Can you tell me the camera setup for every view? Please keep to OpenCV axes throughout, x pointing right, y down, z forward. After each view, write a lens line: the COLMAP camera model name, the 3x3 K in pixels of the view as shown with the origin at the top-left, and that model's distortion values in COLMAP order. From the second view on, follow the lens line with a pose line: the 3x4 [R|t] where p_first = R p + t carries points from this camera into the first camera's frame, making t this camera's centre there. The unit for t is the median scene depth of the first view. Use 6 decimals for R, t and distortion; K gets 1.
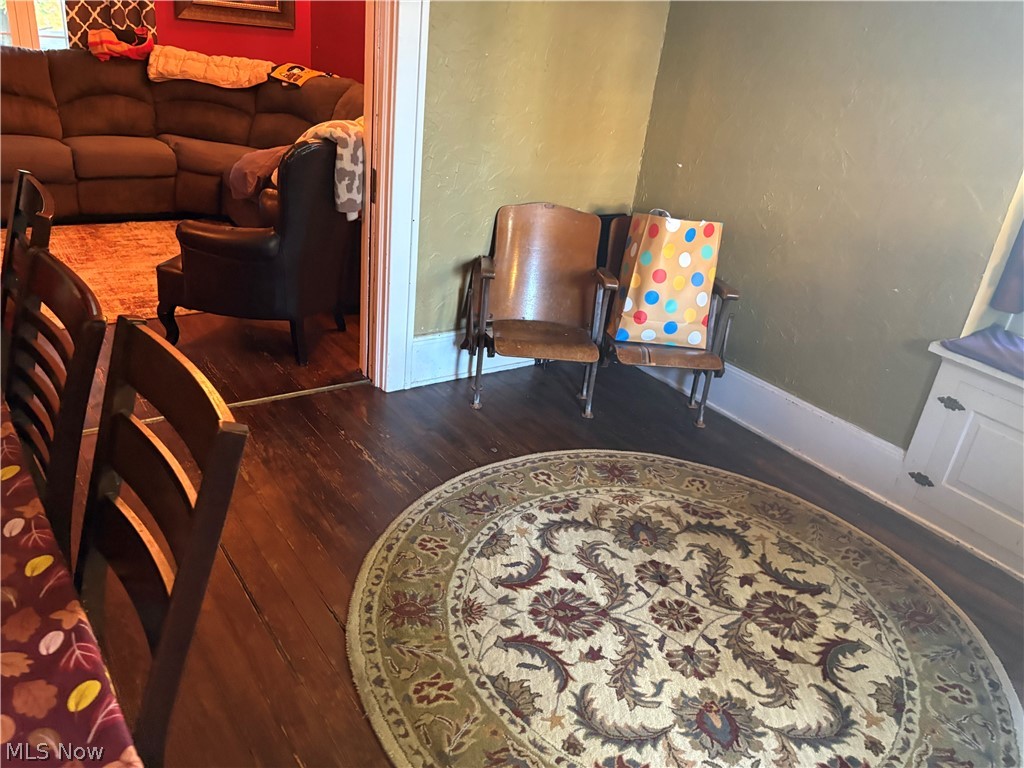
lens RADIAL K [[789.8, 0, 511.2], [0, 789.8, 380.4], [0, 0, 1]] dist [0.047106, -0.038049]
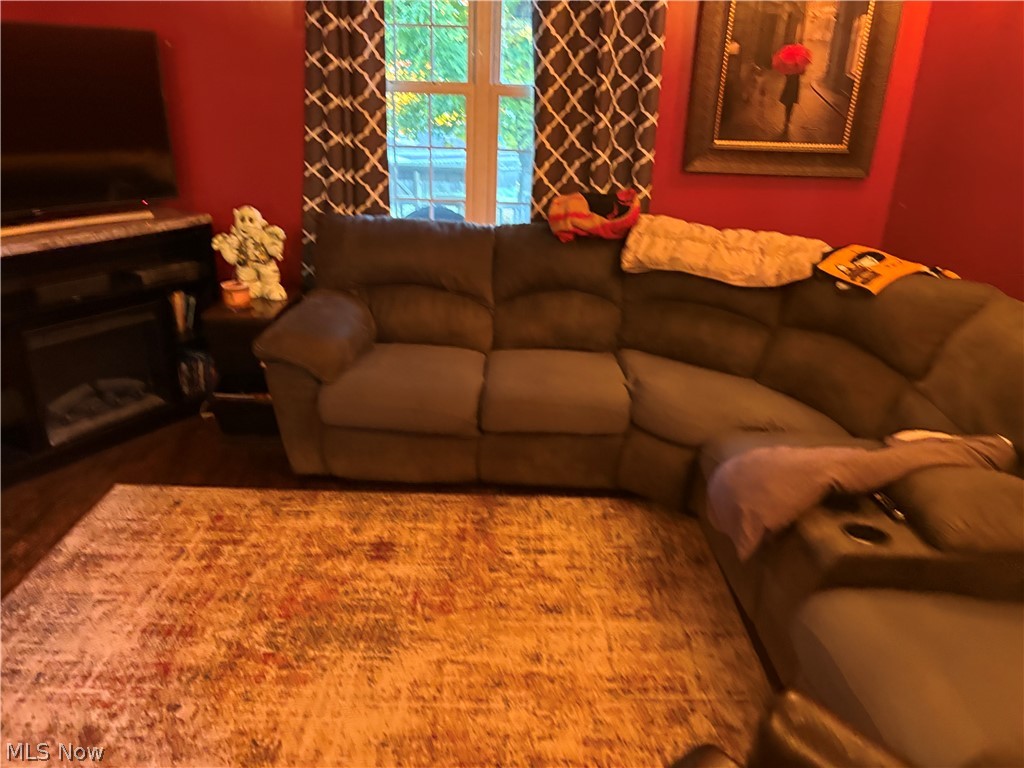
lens RADIAL K [[789.8, 0, 517.6], [0, 789.8, 384.9], [0, 0, 1]] dist [0.047106, -0.038049]
pose [[0.828391, 0.133536, -0.544001, -0.163889], [-0.194560, 0.979298, -0.055882, -0.233188], [0.525276, 0.152132, 0.837222, 0.436999]]
